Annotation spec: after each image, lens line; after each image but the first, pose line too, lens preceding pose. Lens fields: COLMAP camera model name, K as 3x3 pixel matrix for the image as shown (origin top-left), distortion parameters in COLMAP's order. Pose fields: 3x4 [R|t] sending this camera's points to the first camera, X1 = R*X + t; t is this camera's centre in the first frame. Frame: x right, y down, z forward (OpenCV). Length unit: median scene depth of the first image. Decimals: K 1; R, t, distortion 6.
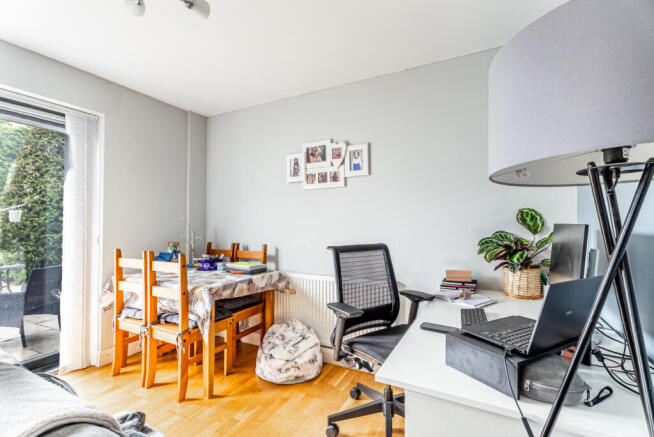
lens RADIAL K [[302.0, 0, 324.4], [0, 302.0, 222.1], [0, 0, 1]] dist [-0.002330, -0.000877]
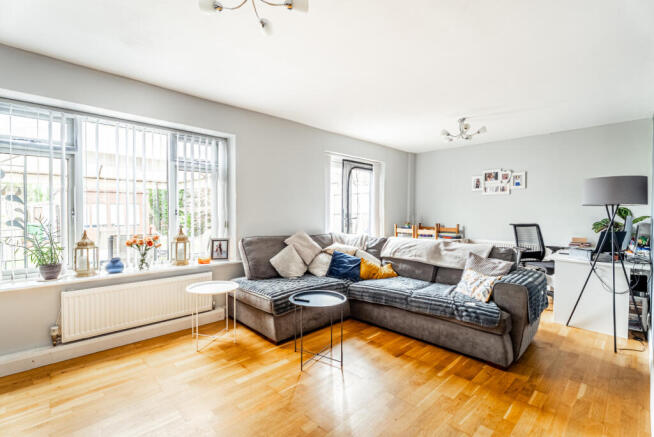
lens RADIAL K [[302.0, 0, 324.3], [0, 302.0, 215.9], [0, 0, 1]] dist [-0.002330, -0.000877]
pose [[0.941593, 0.013307, -0.336491, -0.386334], [-0.006703, 0.999762, 0.020779, -0.013322], [0.336687, -0.017310, 0.941457, -1.163114]]
